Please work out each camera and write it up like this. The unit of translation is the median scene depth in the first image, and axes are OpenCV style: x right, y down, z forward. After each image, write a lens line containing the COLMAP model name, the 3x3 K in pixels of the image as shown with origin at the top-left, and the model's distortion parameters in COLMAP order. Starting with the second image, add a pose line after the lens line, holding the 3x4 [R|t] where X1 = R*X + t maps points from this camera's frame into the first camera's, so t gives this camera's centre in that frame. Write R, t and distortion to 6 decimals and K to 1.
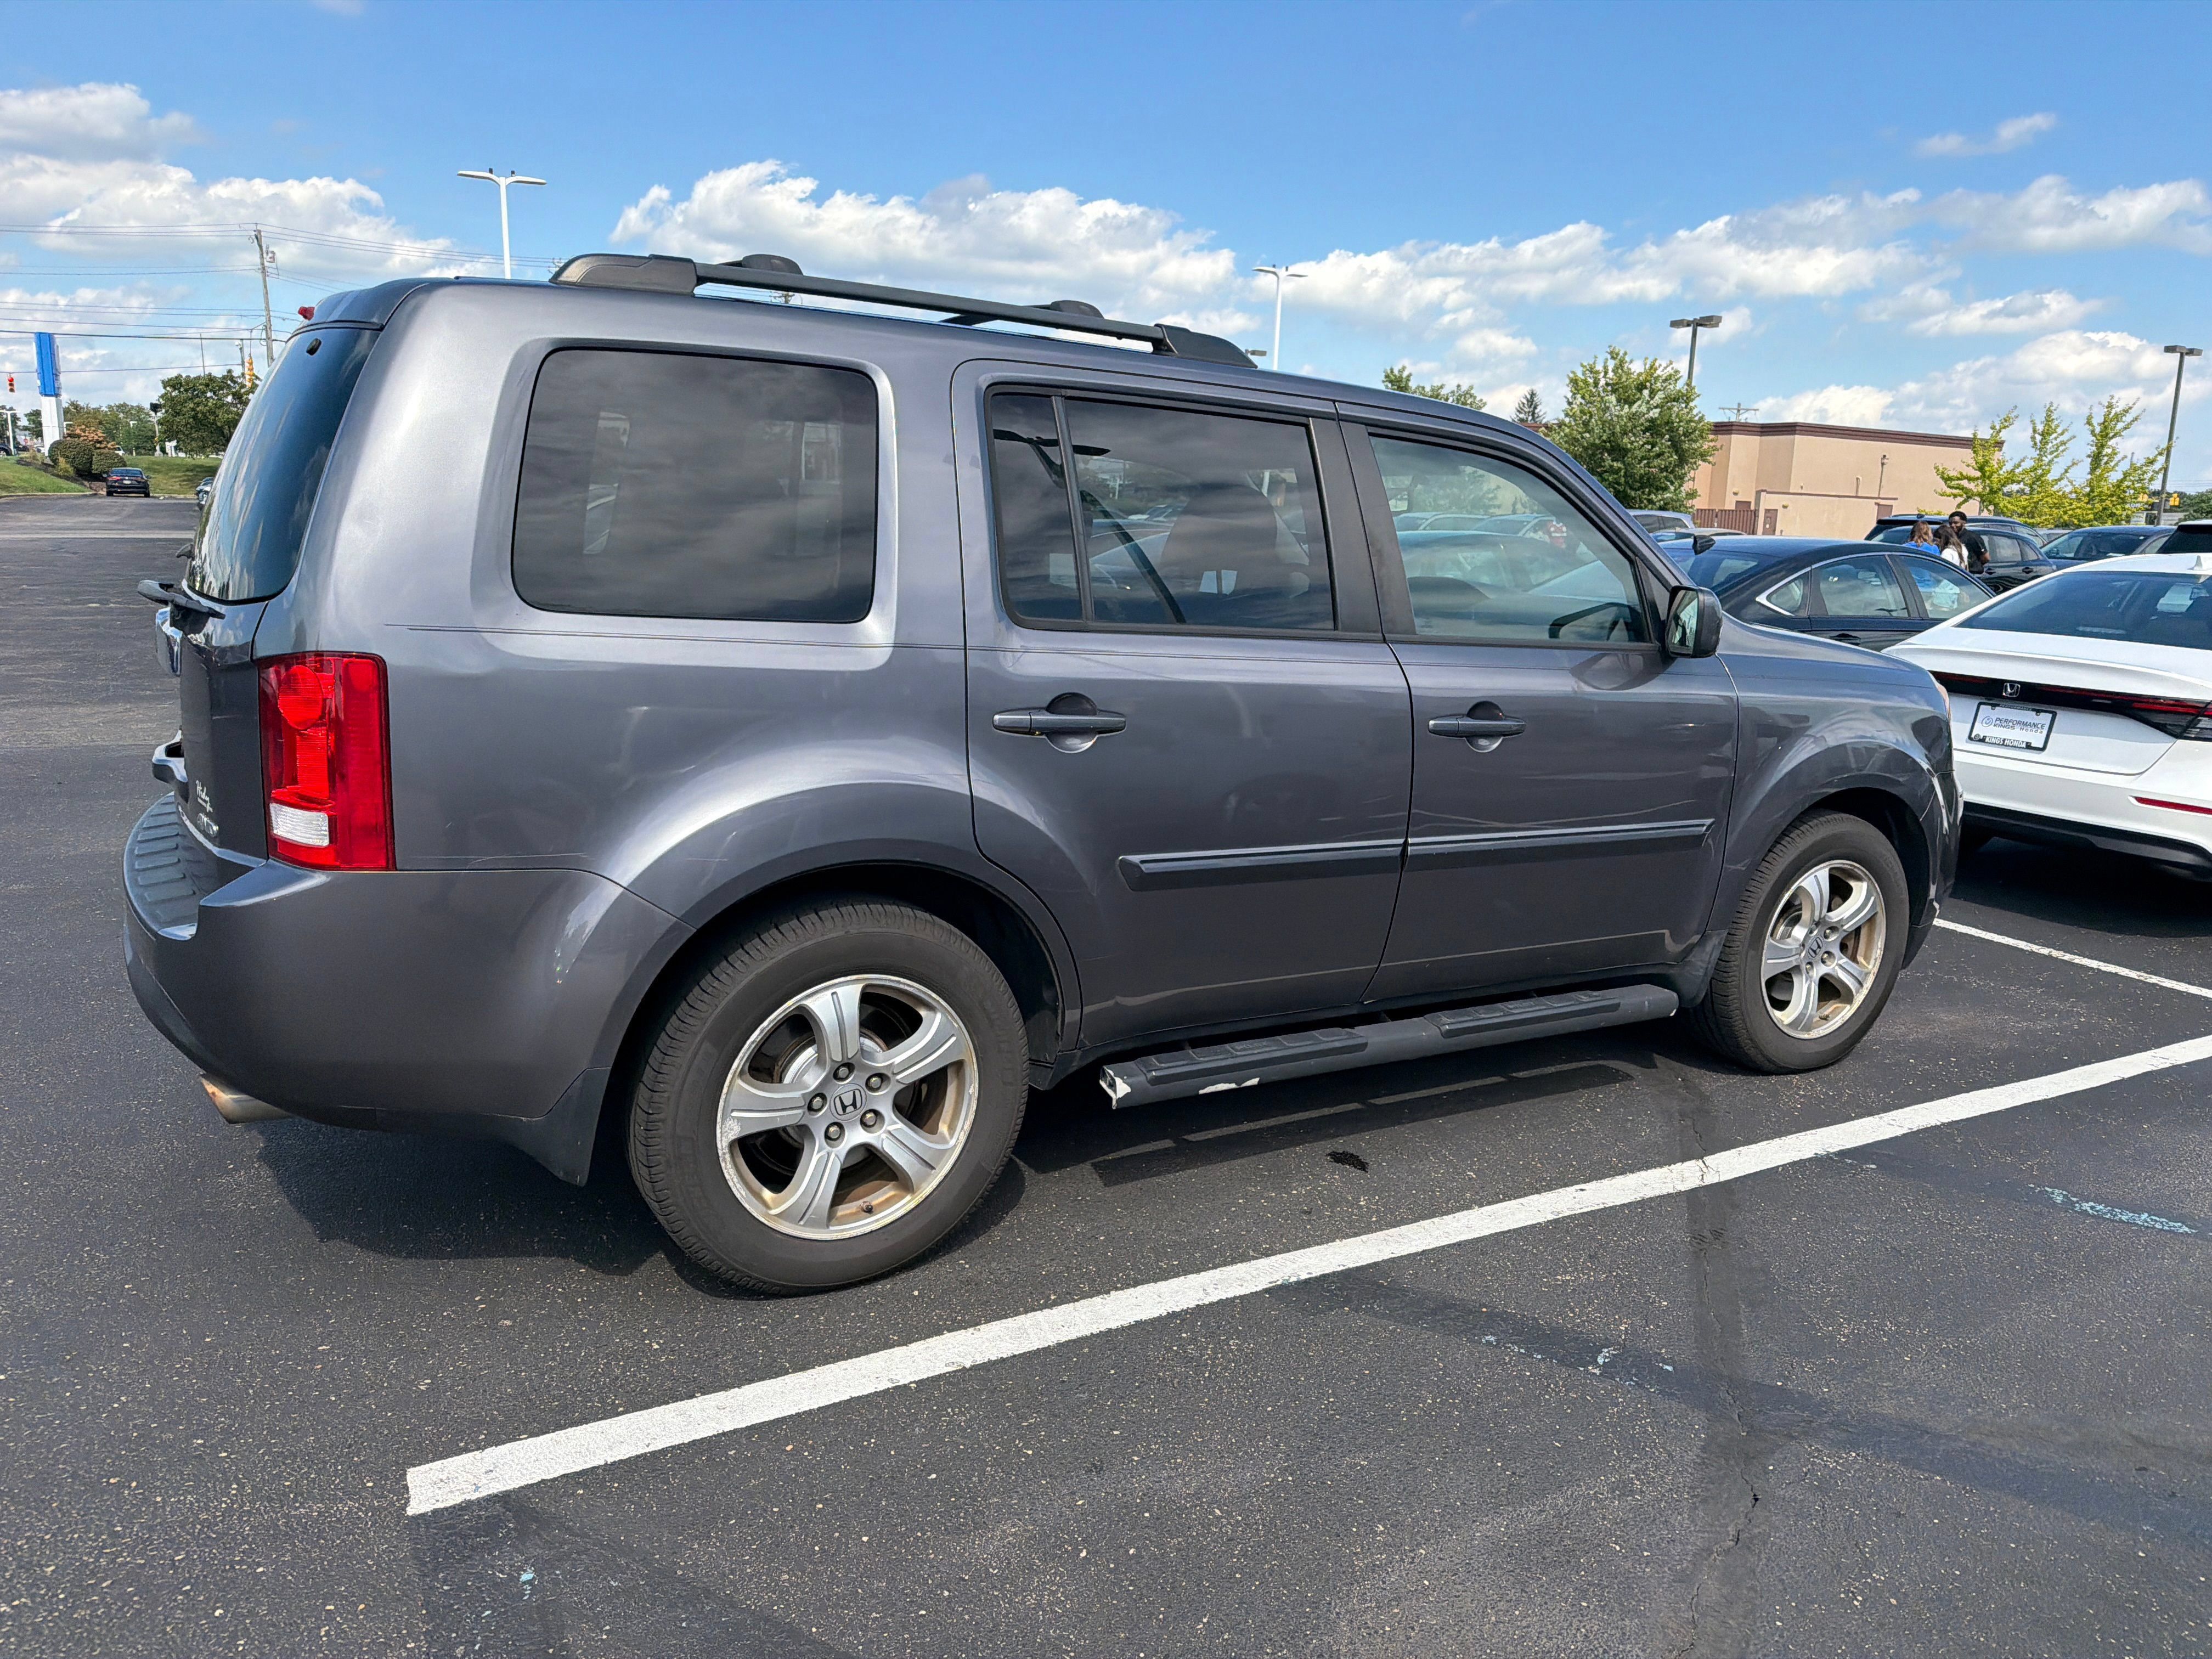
lens RADIAL K [[1558.6, 0, 1115.0], [0, 1558.6, 827.0], [0, 0, 1]] dist [0.024224, -0.027444]
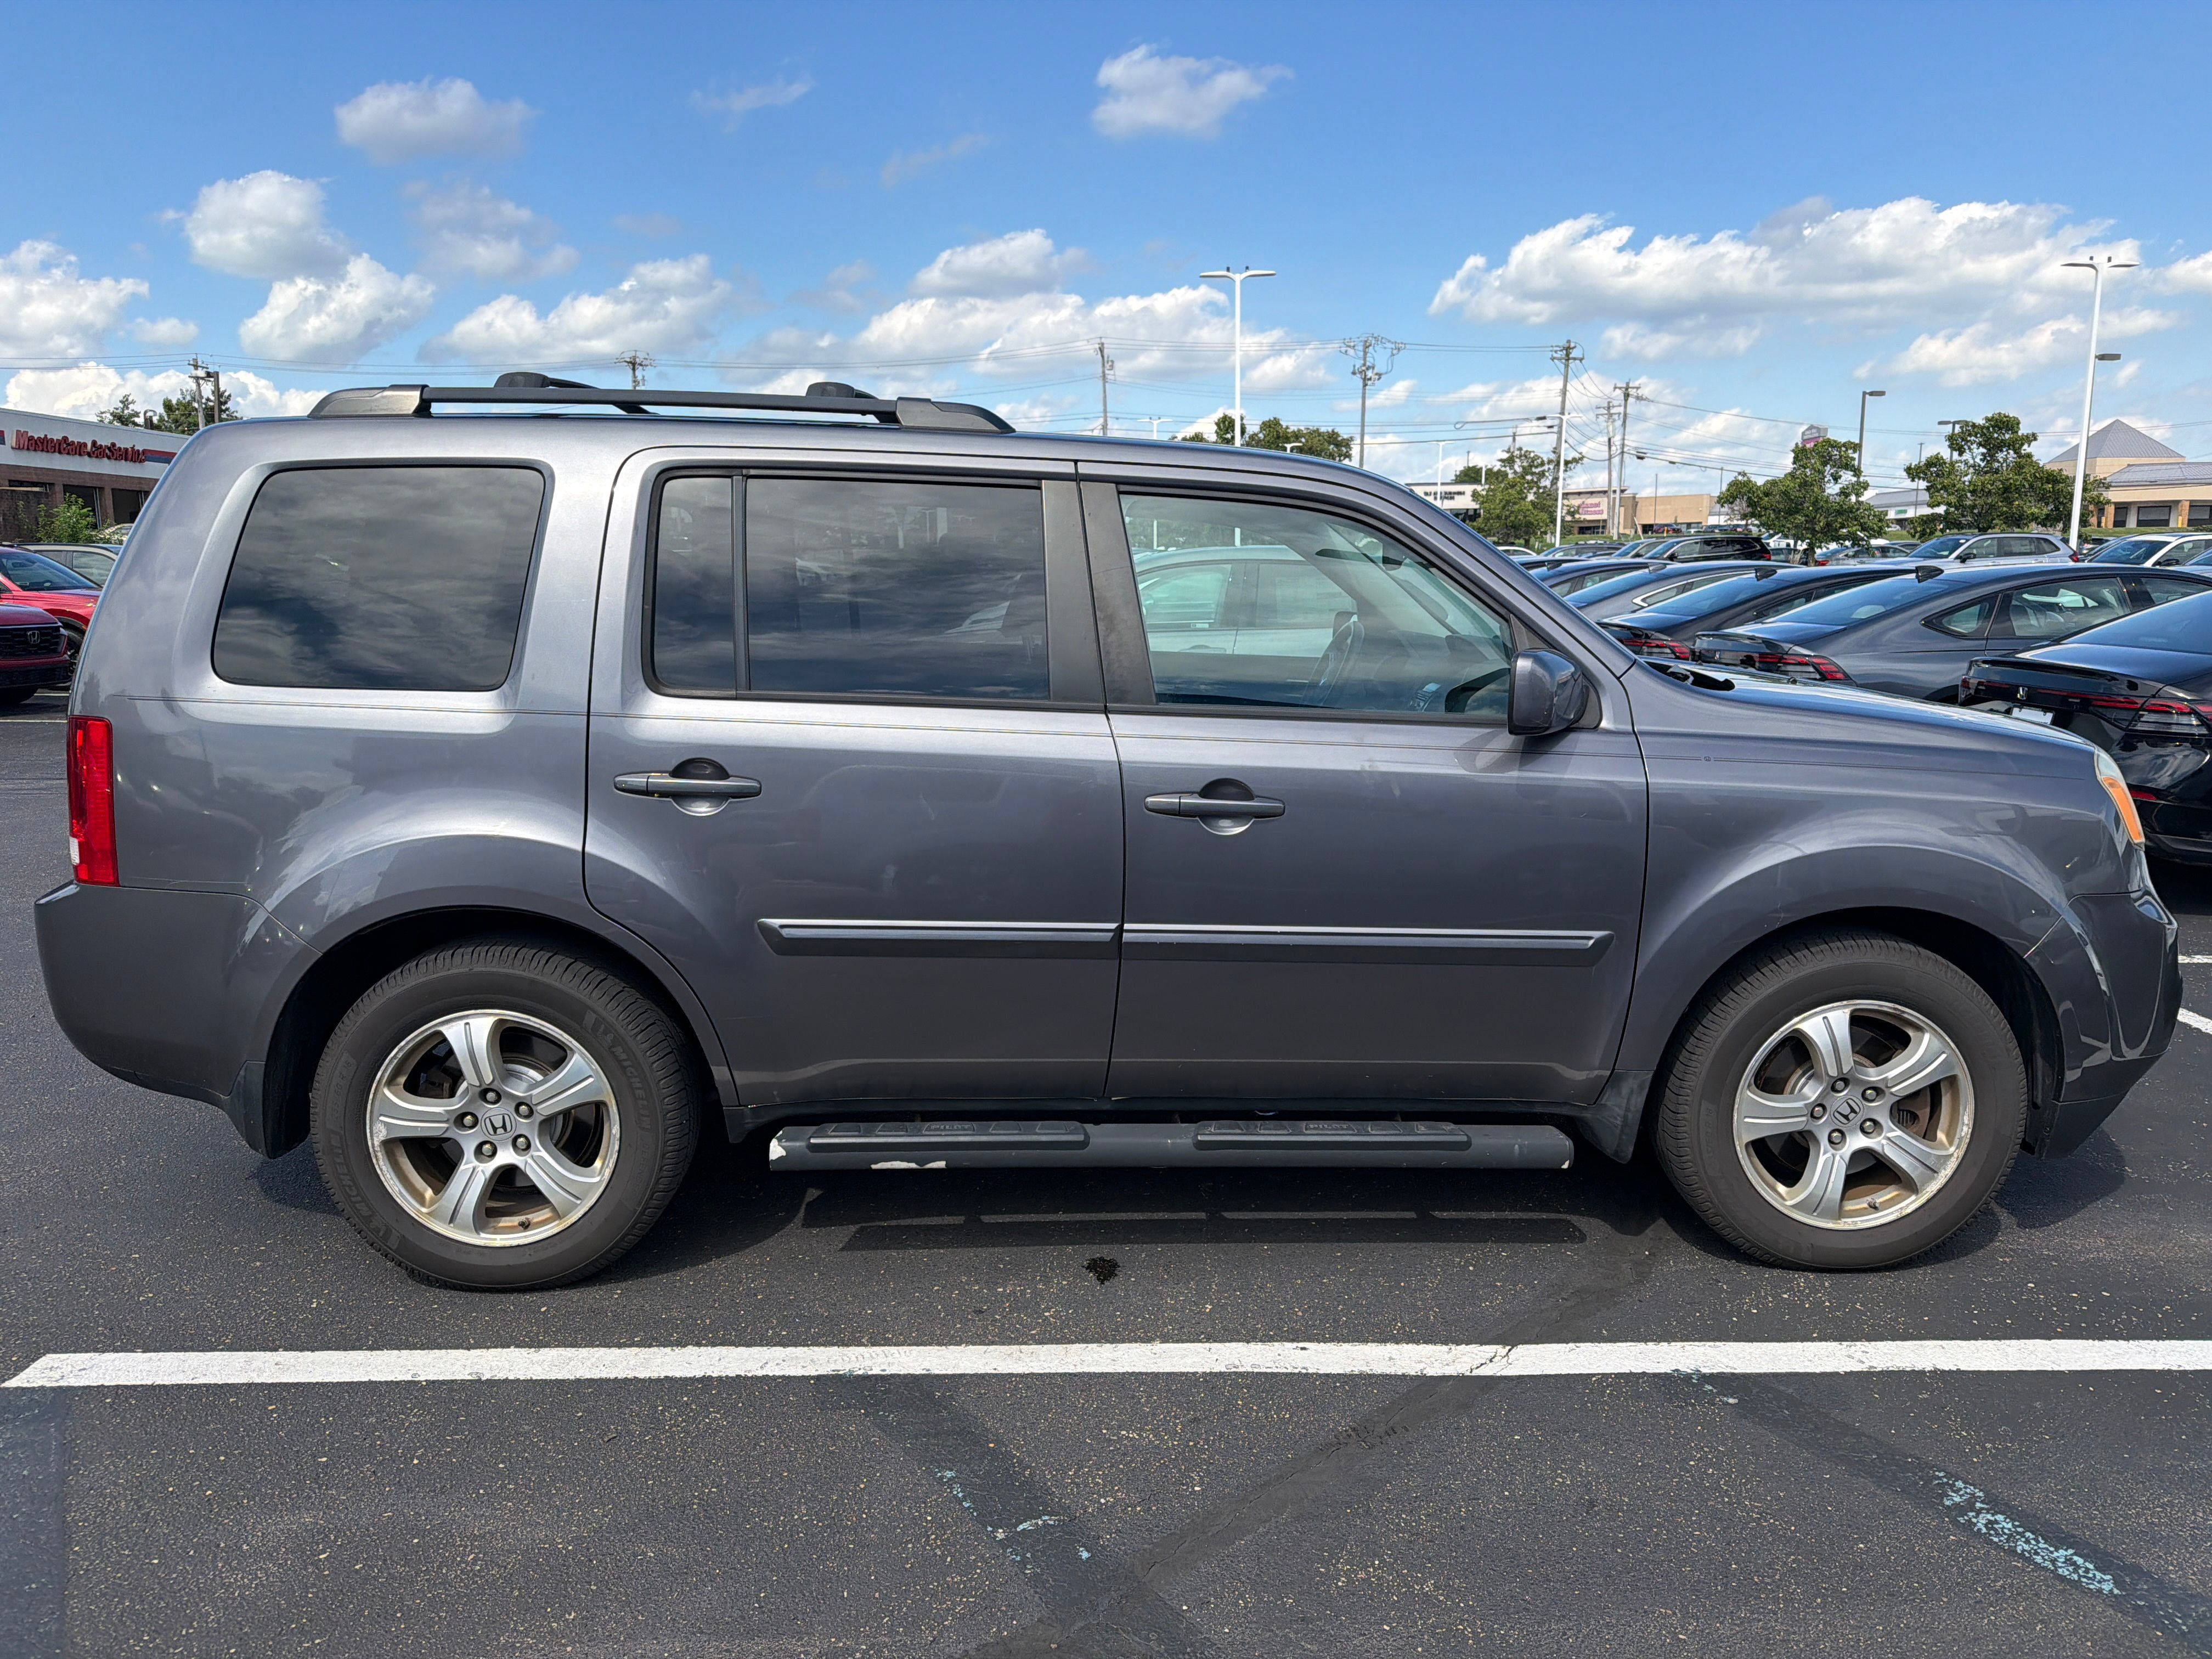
lens RADIAL K [[1564.9, 0, 1114.2], [0, 1564.9, 815.5], [0, 0, 1]] dist [0.018861, -0.024969]
pose [[0.878073, 0.040509, -0.476809, 0.637386], [-0.060398, 0.997824, -0.026453, -0.033075], [0.474700, 0.052026, 0.878609, 0.187943]]
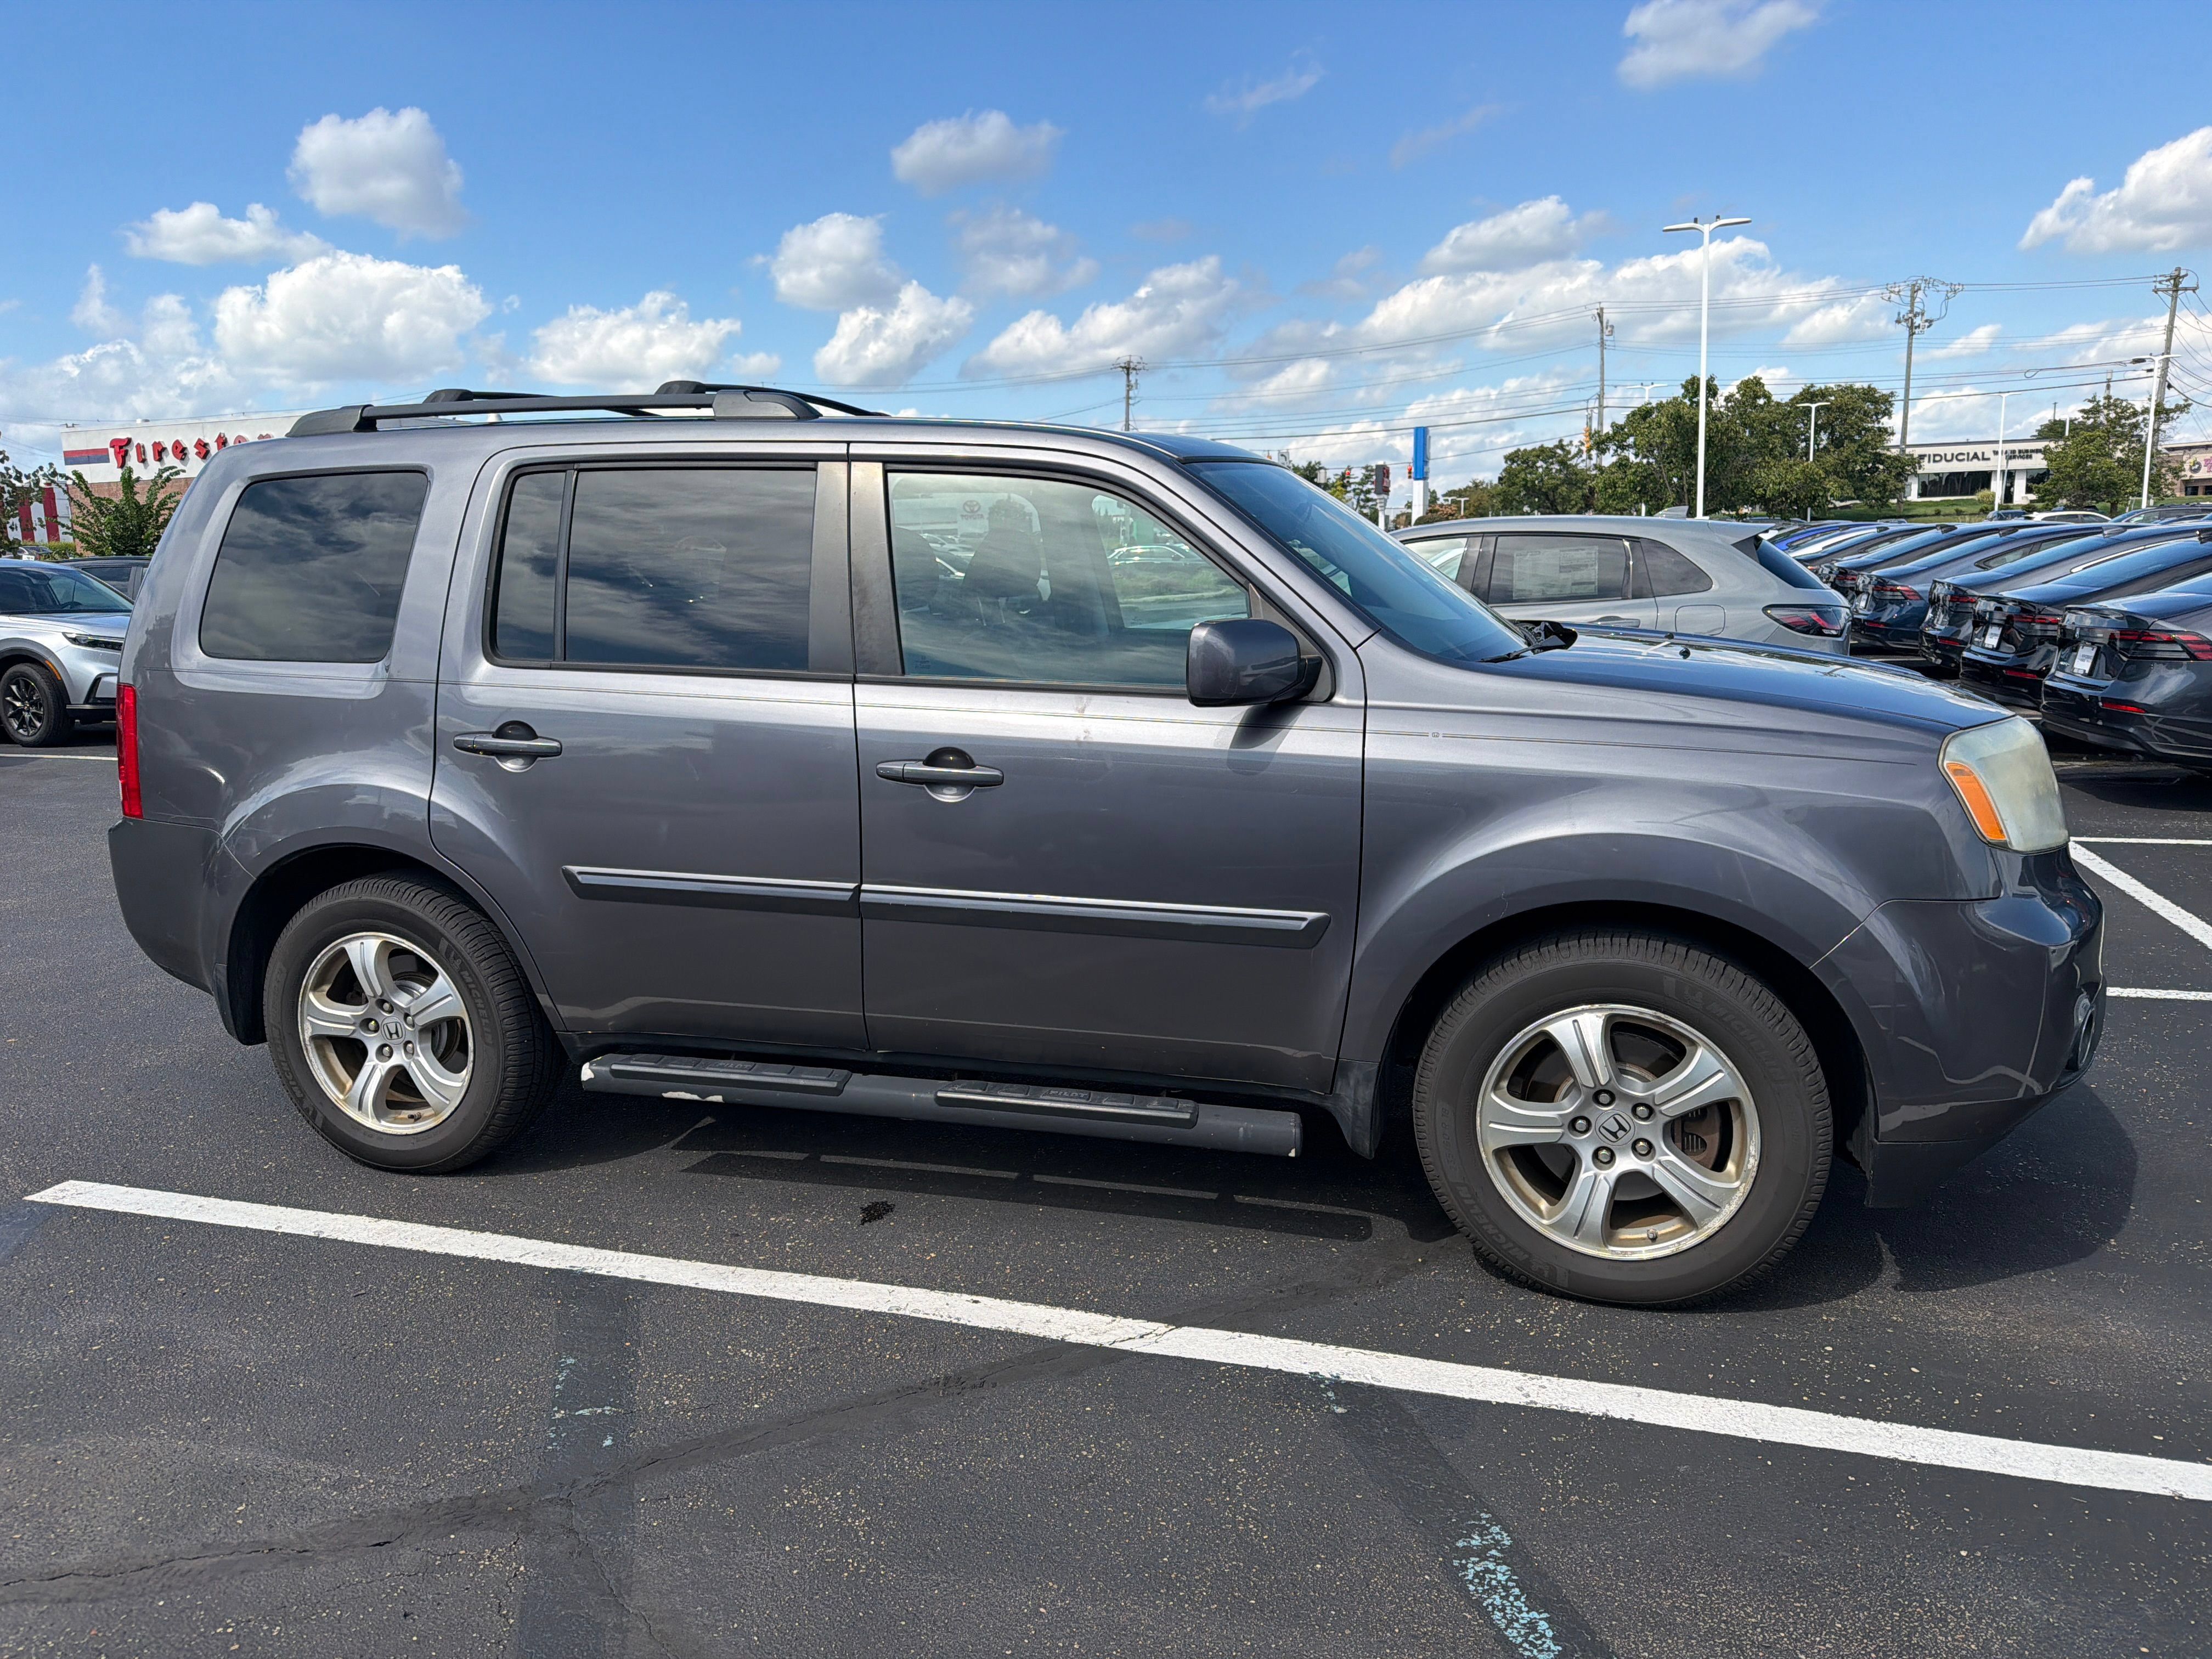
lens RADIAL K [[1559.1, 0, 1085.6], [0, 1559.1, 834.4], [0, 0, 1]] dist [0.032637, -0.041675]
pose [[0.673995, 0.075653, -0.734852, 1.018100], [-0.092716, 0.995540, 0.017453, -0.054821], [0.732895, 0.056369, 0.678002, 0.455672]]
